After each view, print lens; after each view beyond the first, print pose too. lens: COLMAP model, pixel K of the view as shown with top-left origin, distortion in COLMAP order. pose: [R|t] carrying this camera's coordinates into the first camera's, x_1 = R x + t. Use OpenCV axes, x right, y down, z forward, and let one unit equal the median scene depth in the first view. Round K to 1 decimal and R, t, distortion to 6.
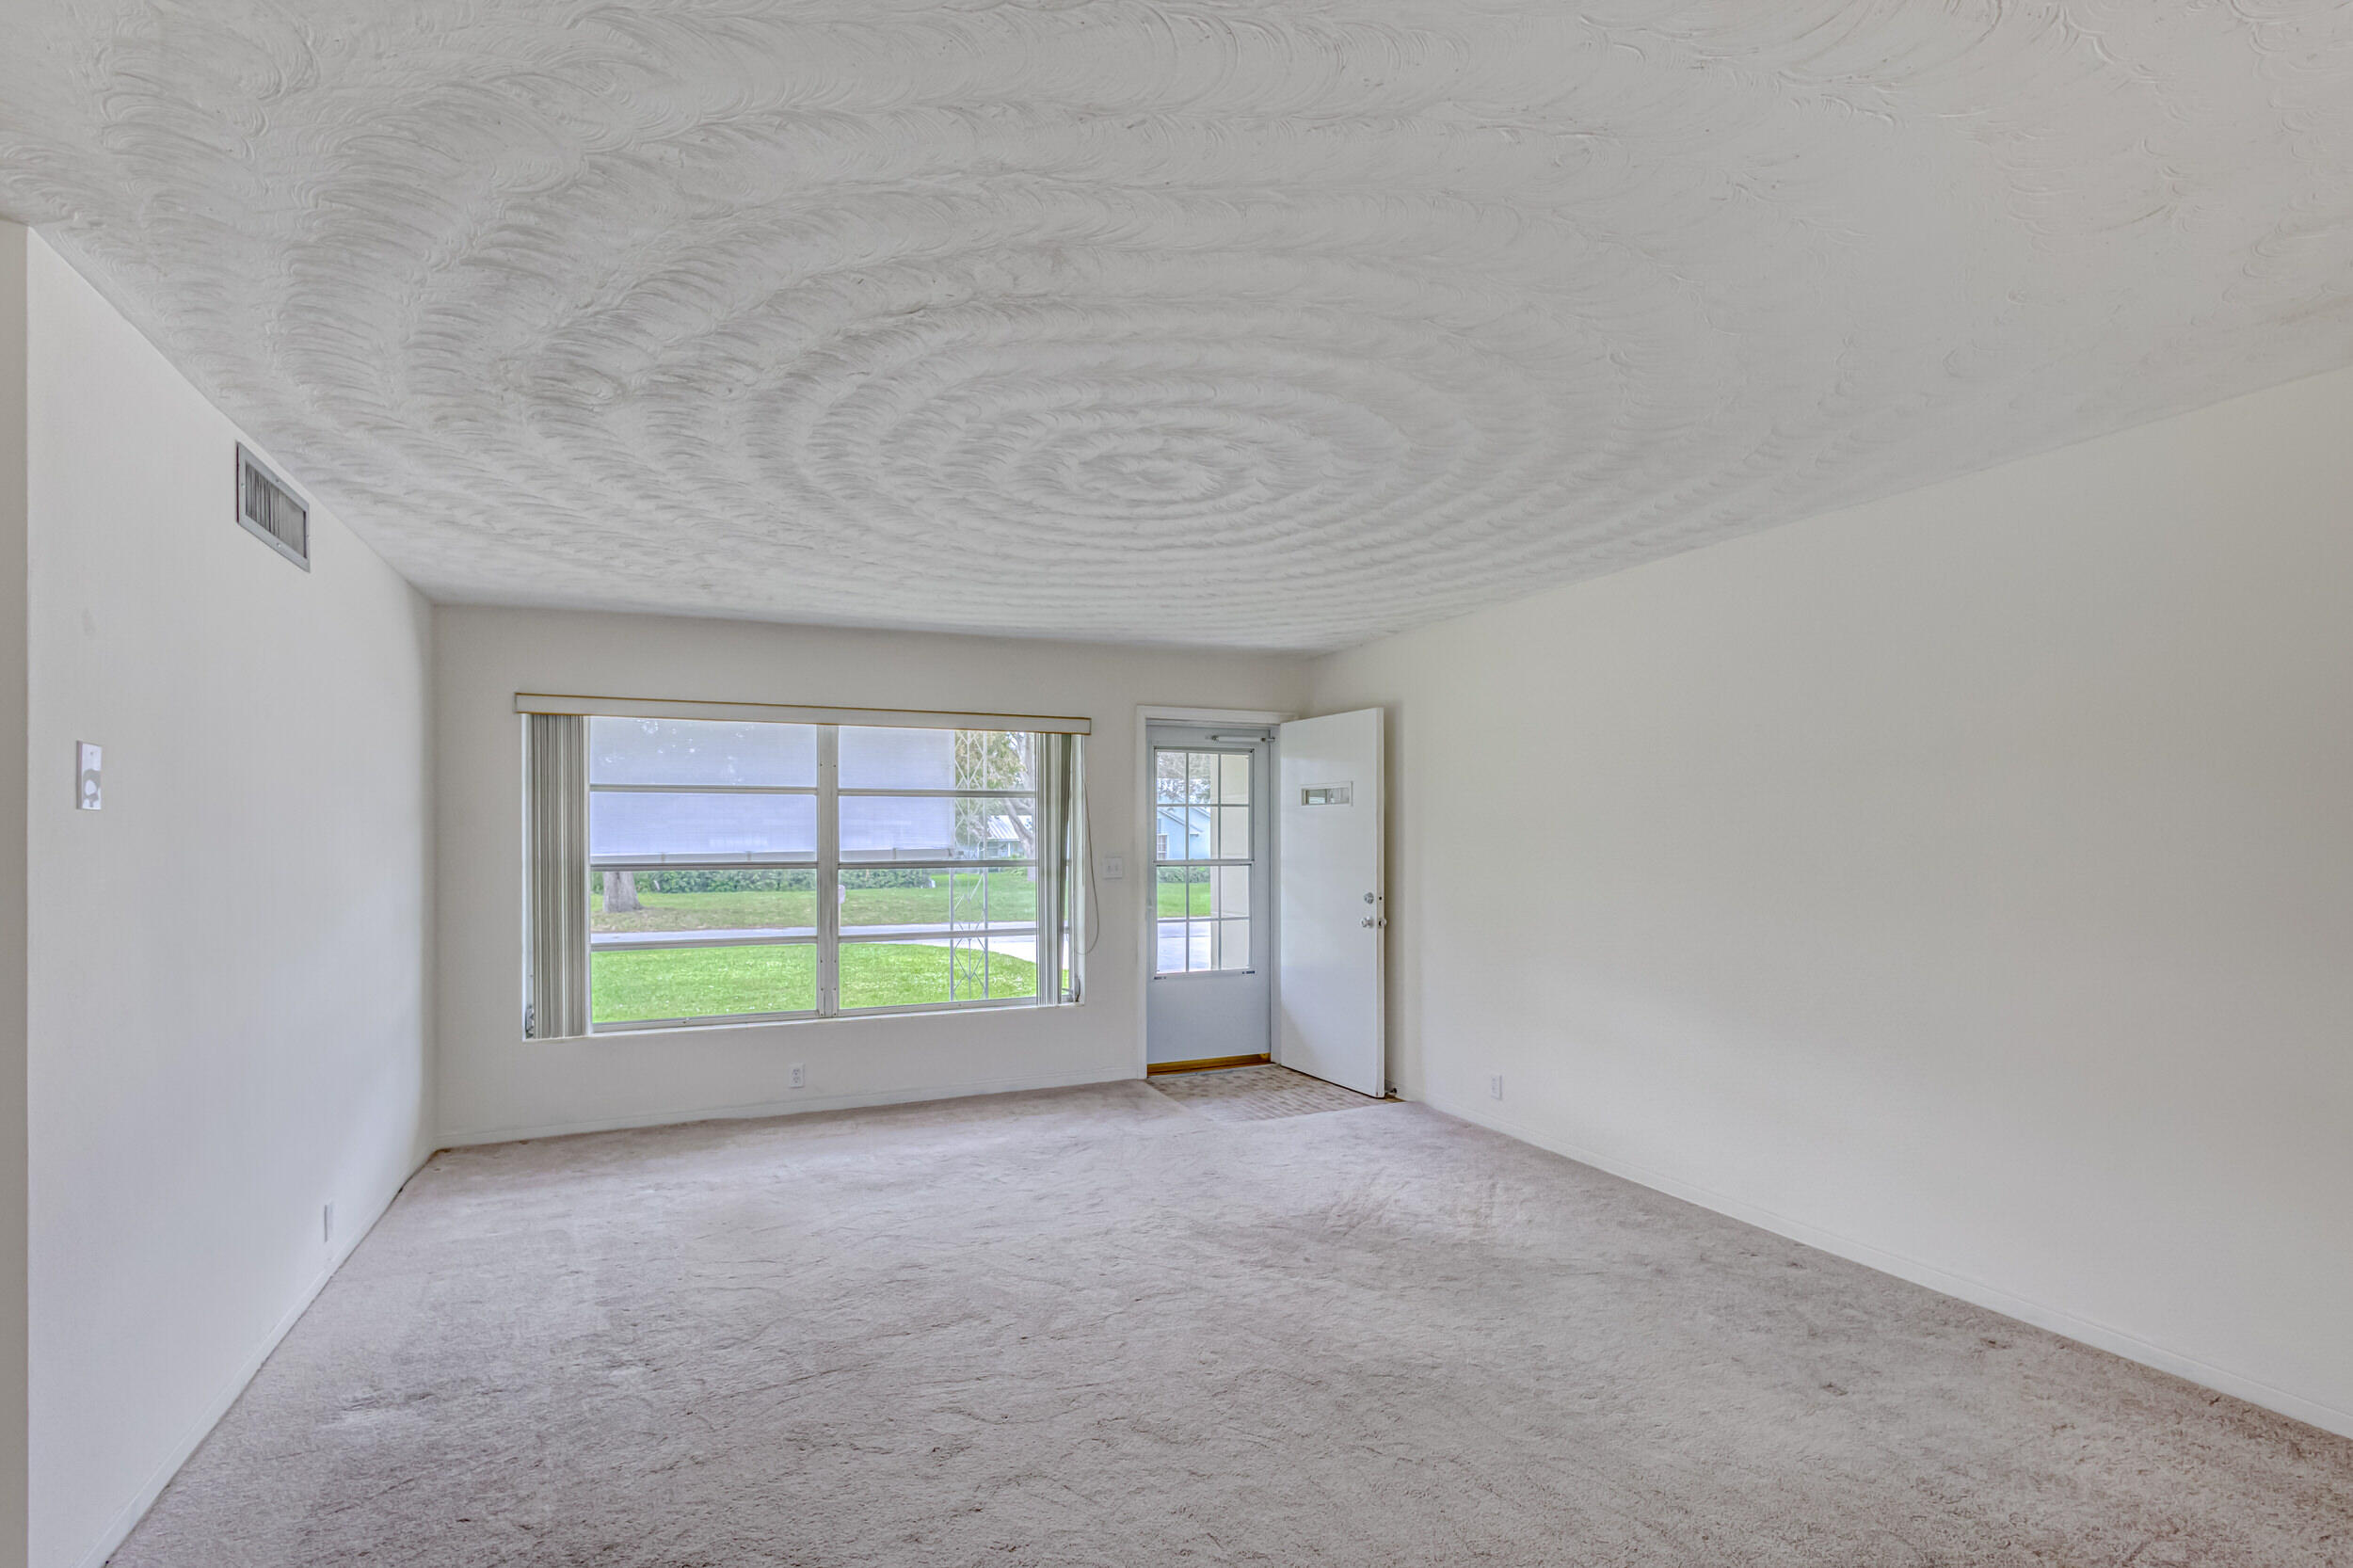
lens RADIAL K [[1104.6, 0, 1172.9], [0, 1104.6, 834.5], [0, 0, 1]] dist [0.003231, 0.000105]
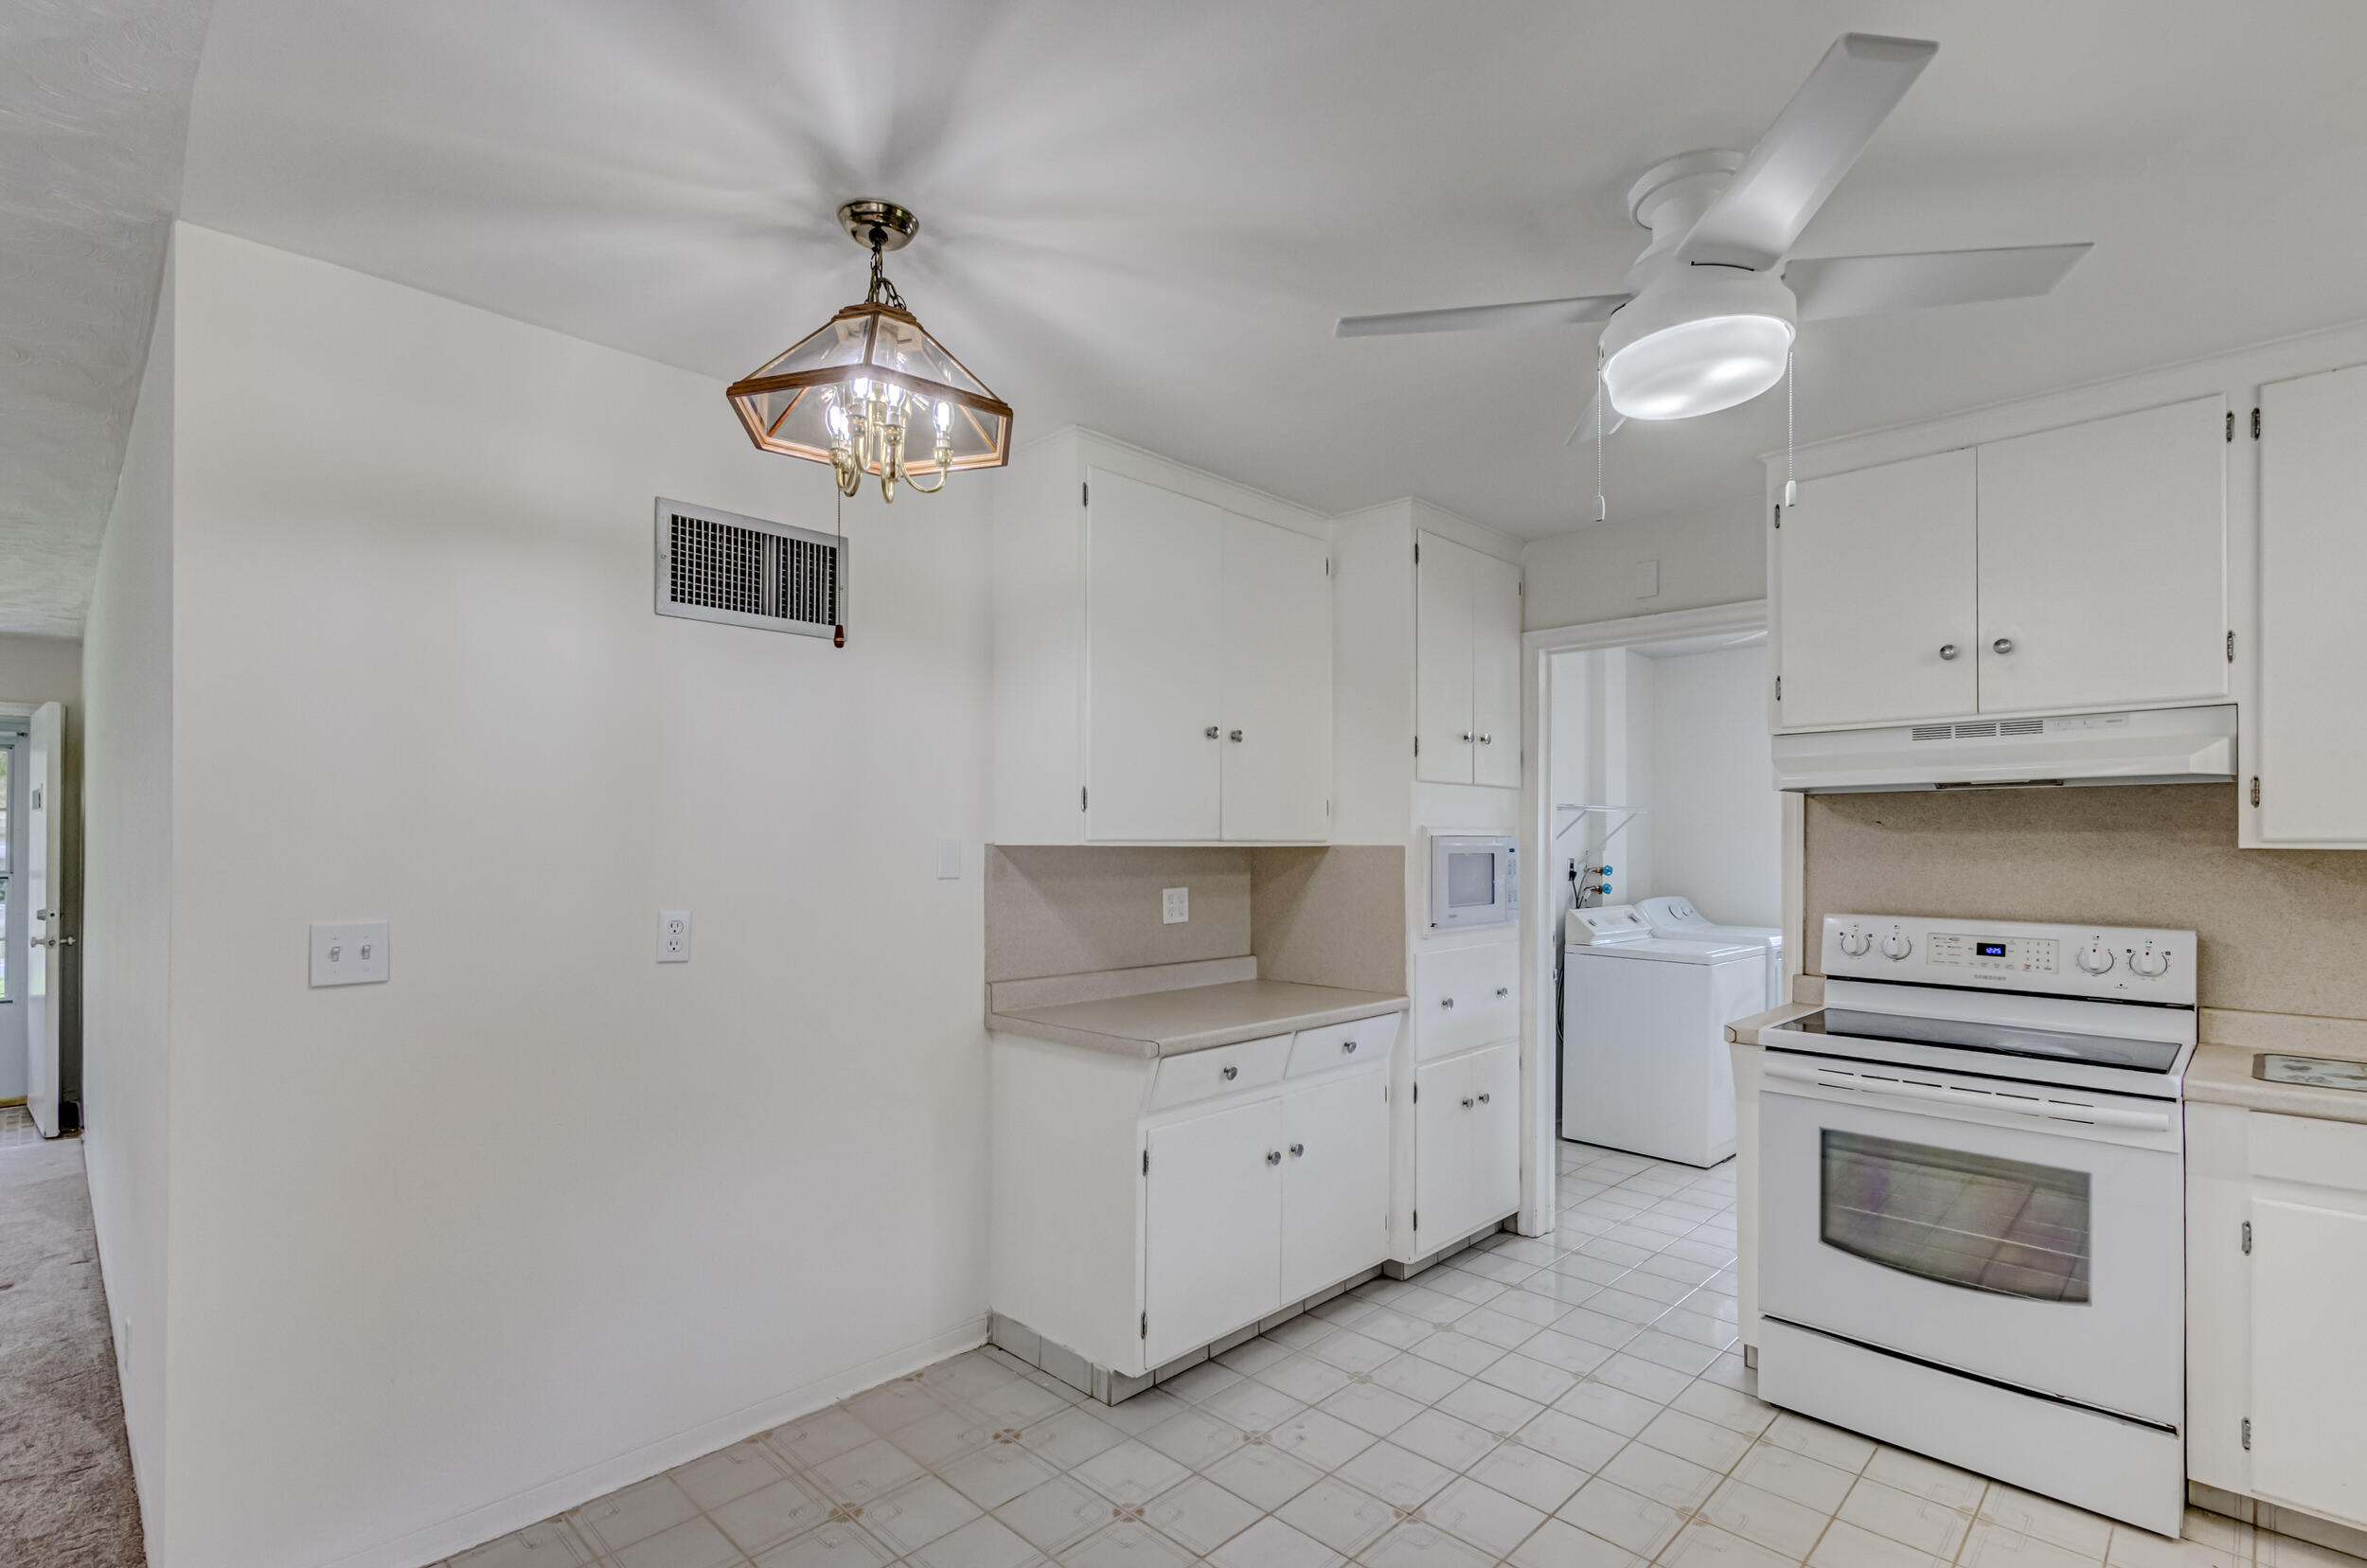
lens RADIAL K [[1116.6, 0, 1168.0], [0, 1116.6, 838.7], [0, 0, 1]] dist [0.002062, -0.000112]
pose [[0.931376, -0.000289, 0.364060, 0.700332], [0.000490, 1.000000, -0.000461, -0.002950], [-0.364060, 0.000608, 0.931375, -0.176644]]
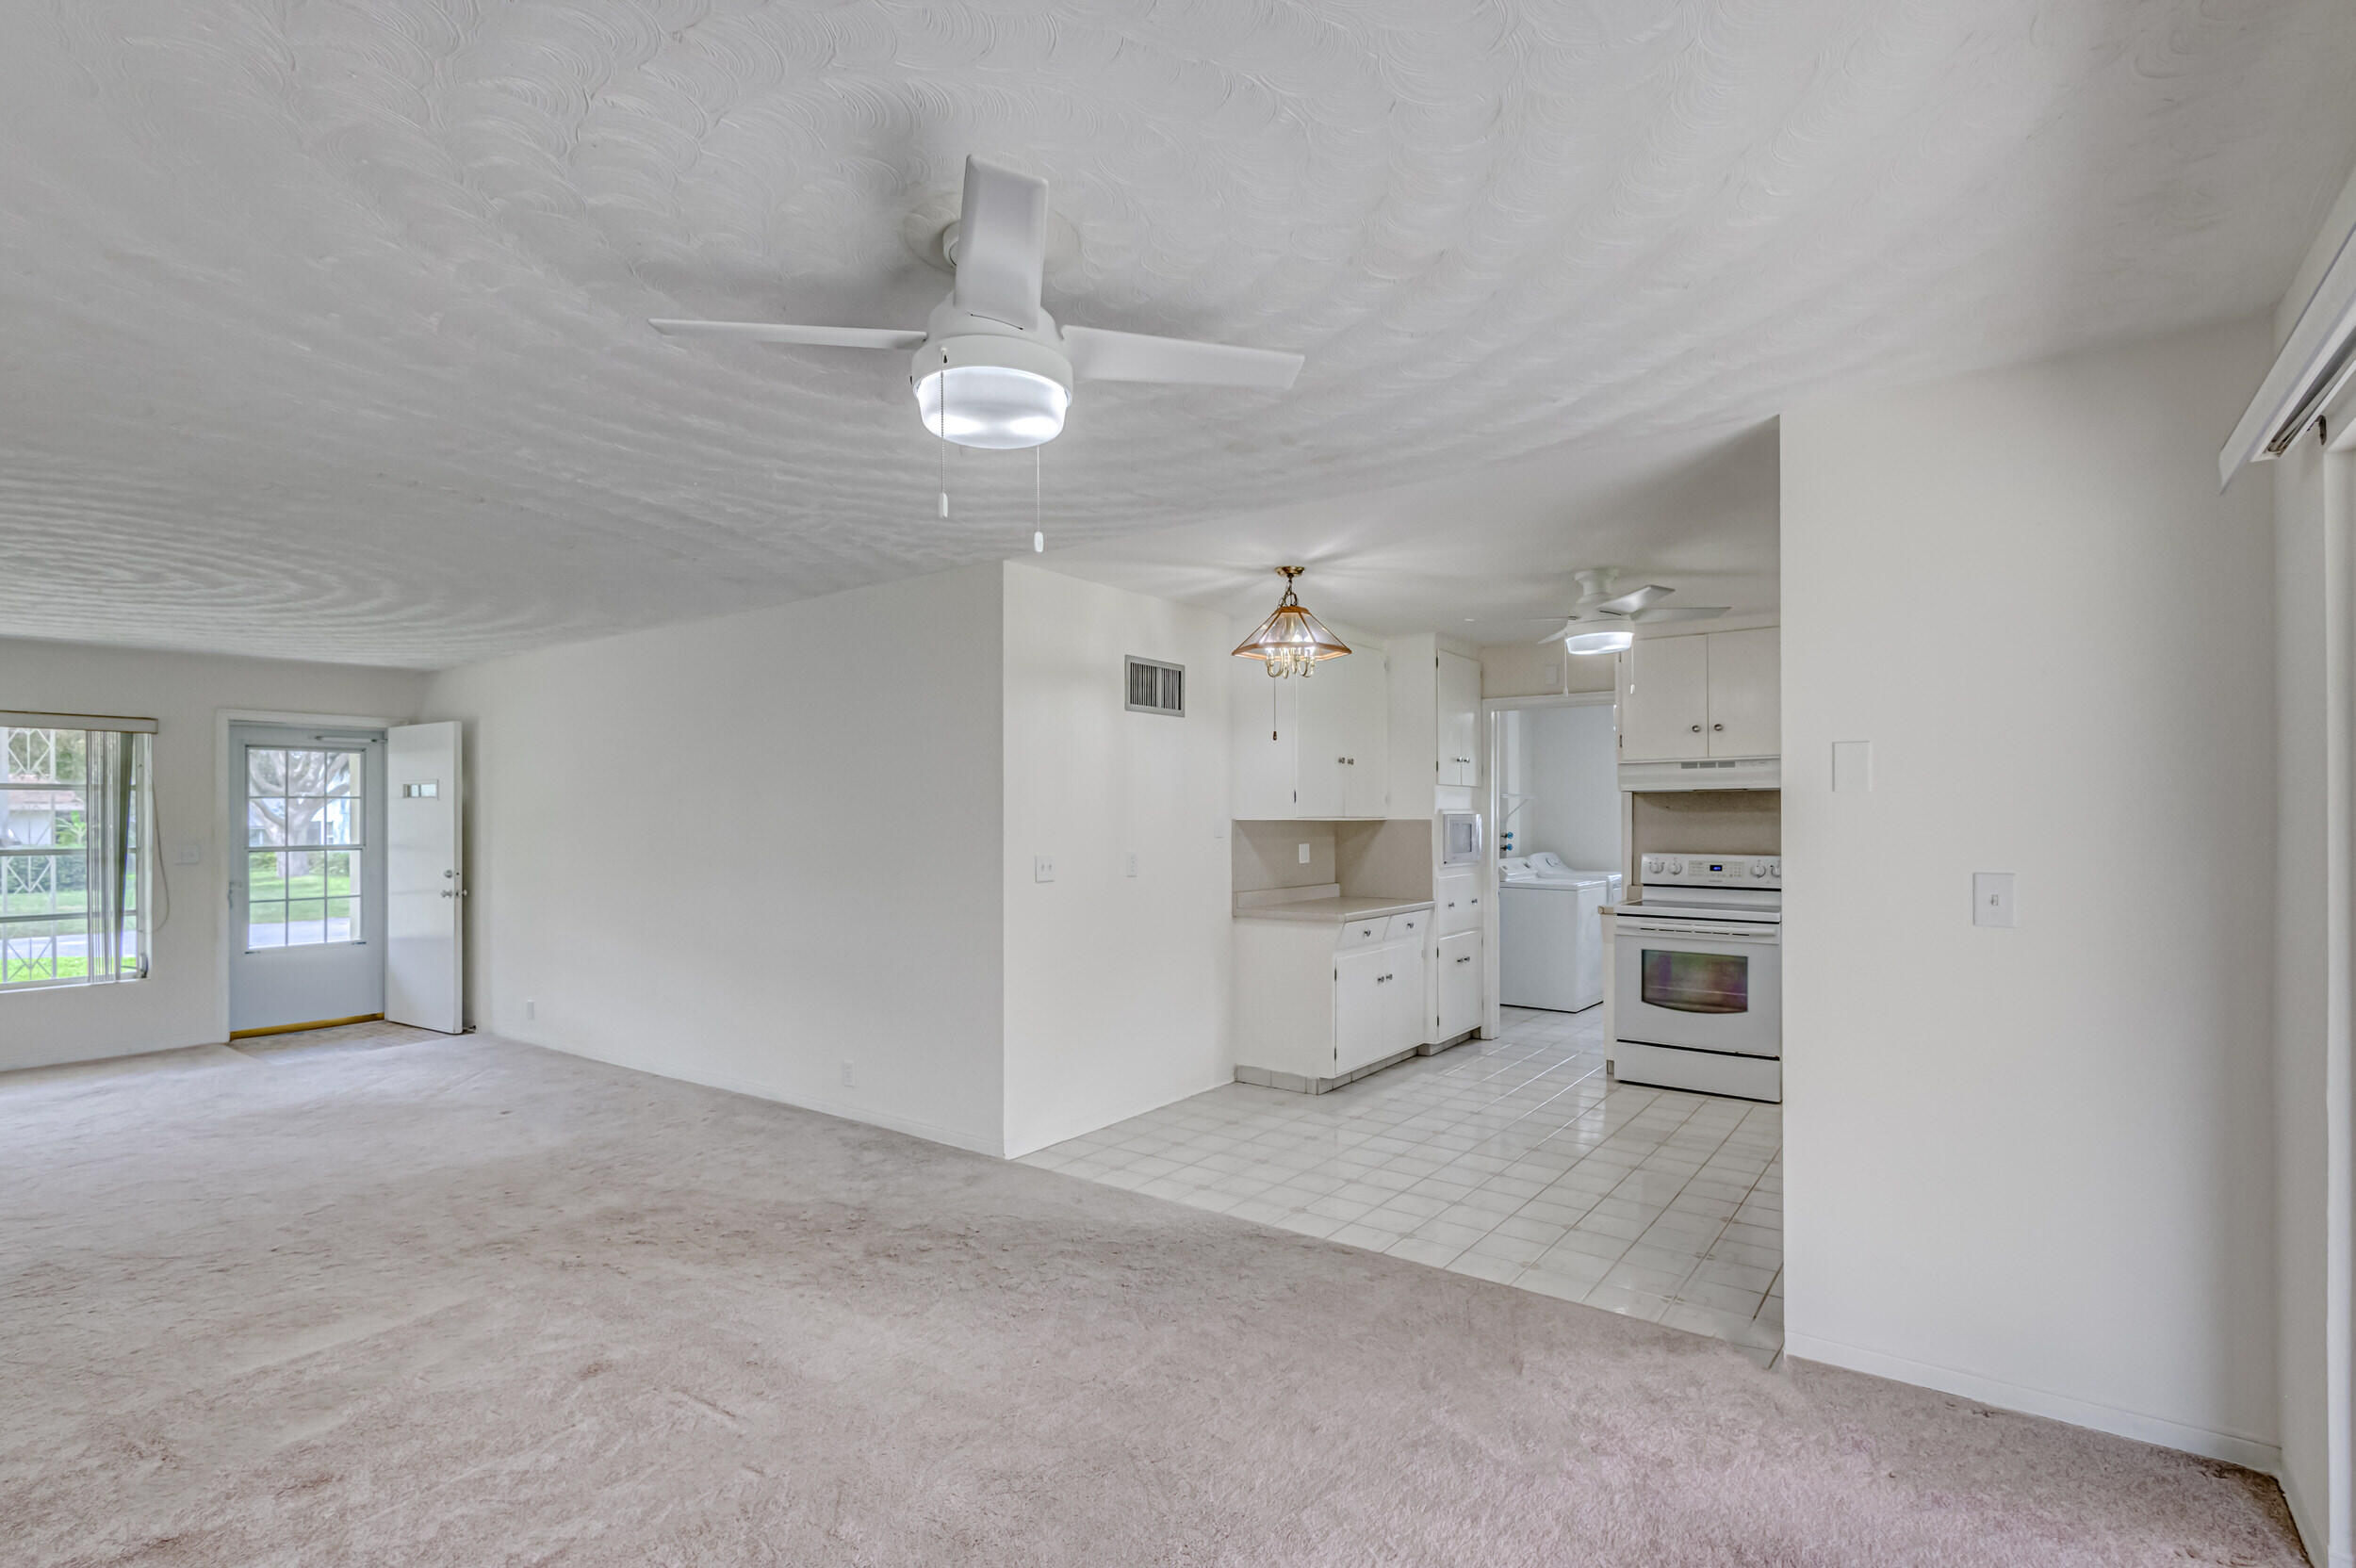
lens RADIAL K [[1116.6, 0, 1177.6], [0, 1116.6, 813.3], [0, 0, 1]] dist [0.016965, -0.007376]
pose [[0.867929, -0.002582, 0.496681, 0.263190], [0.003986, 0.999990, -0.001768, -0.004900], [-0.496672, 0.003514, 0.867931, -0.507295]]
